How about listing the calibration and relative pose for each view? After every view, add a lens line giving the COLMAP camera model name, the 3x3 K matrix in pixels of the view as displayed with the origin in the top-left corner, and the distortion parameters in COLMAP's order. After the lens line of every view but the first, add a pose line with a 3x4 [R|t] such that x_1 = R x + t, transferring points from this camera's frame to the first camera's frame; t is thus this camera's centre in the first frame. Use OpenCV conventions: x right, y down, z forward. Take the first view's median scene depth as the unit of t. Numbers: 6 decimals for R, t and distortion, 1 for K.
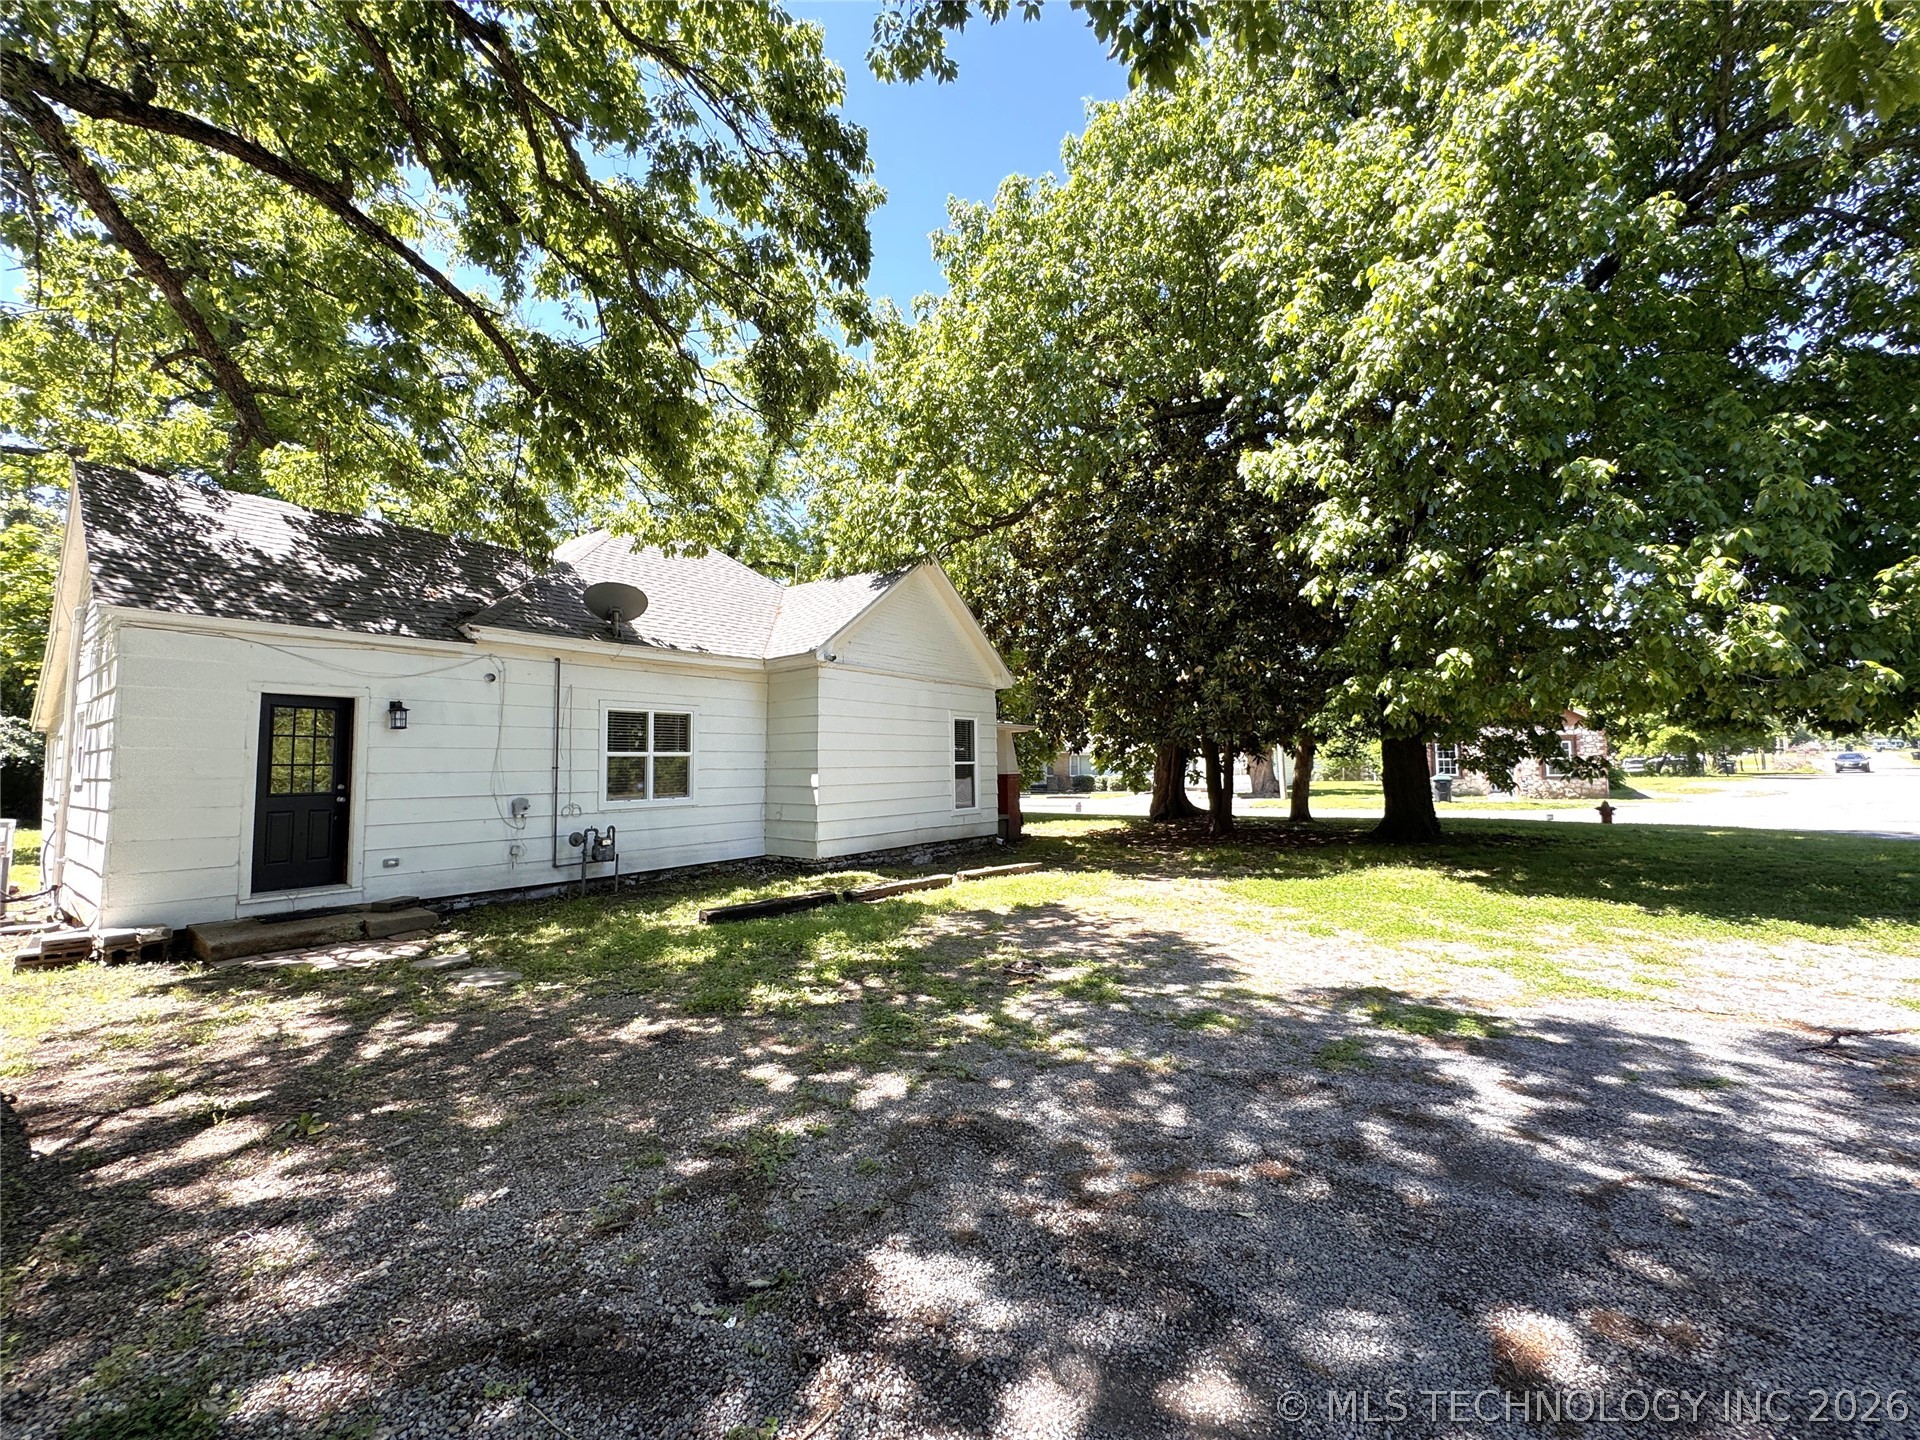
lens RADIAL K [[768.5, 0, 958.9], [0, 768.5, 717.3], [0, 0, 1]] dist [-0.001227, 0.000023]
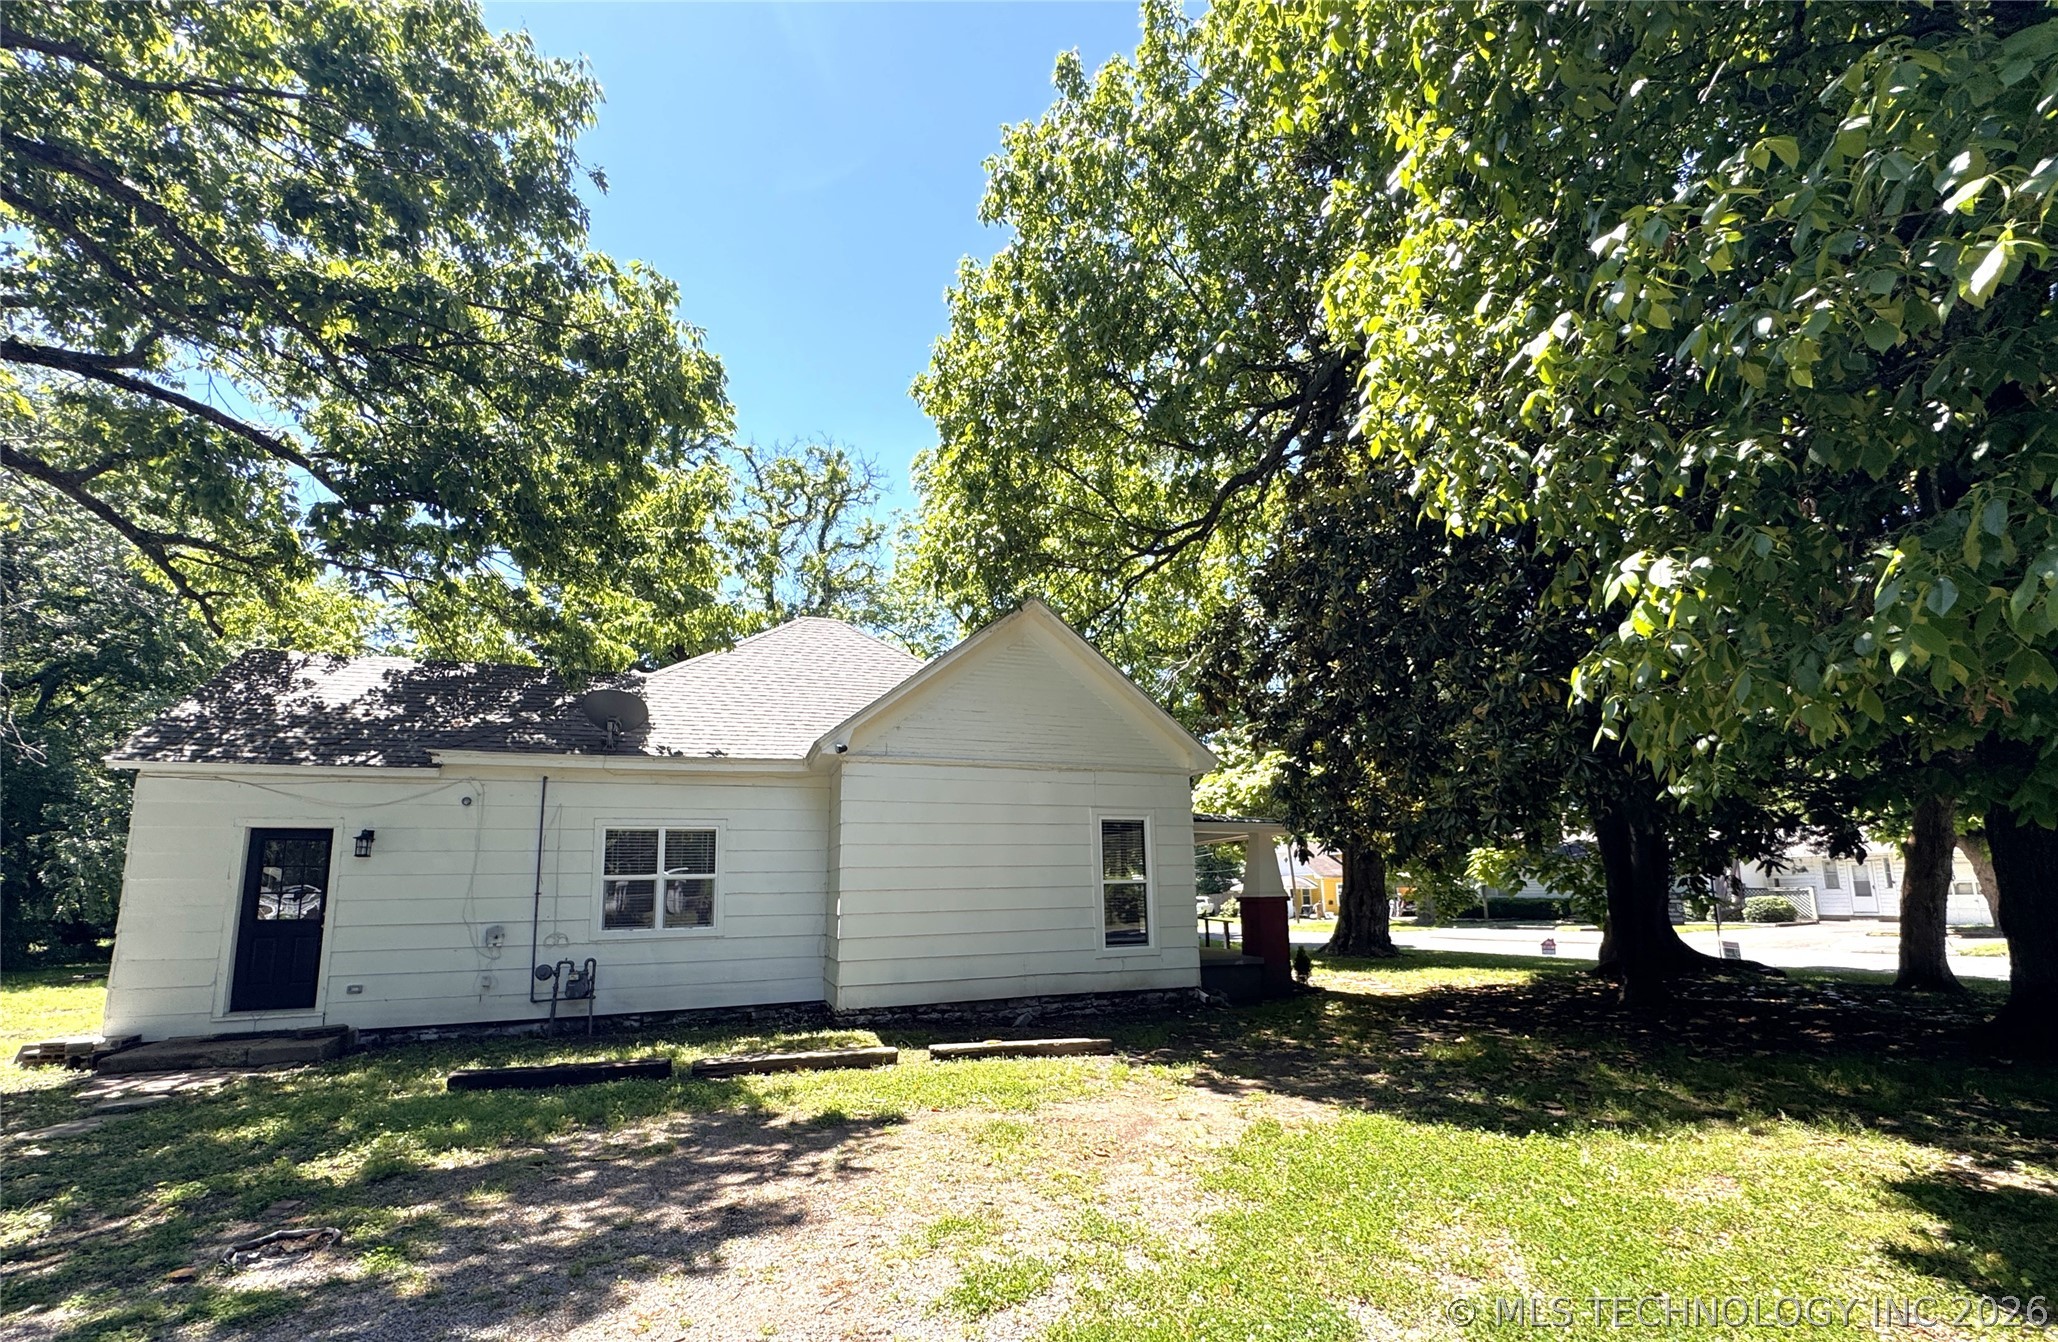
lens RADIAL K [[857.1, 0, 1038.0], [0, 857.1, 786.7], [0, 0, 1]] dist [0.000891, -0.000166]
pose [[0.837614, -0.072718, -0.541400, 0.534800], [0.044725, 0.996902, -0.064704, 0.029359], [0.544428, 0.029983, 0.838272, 0.437667]]
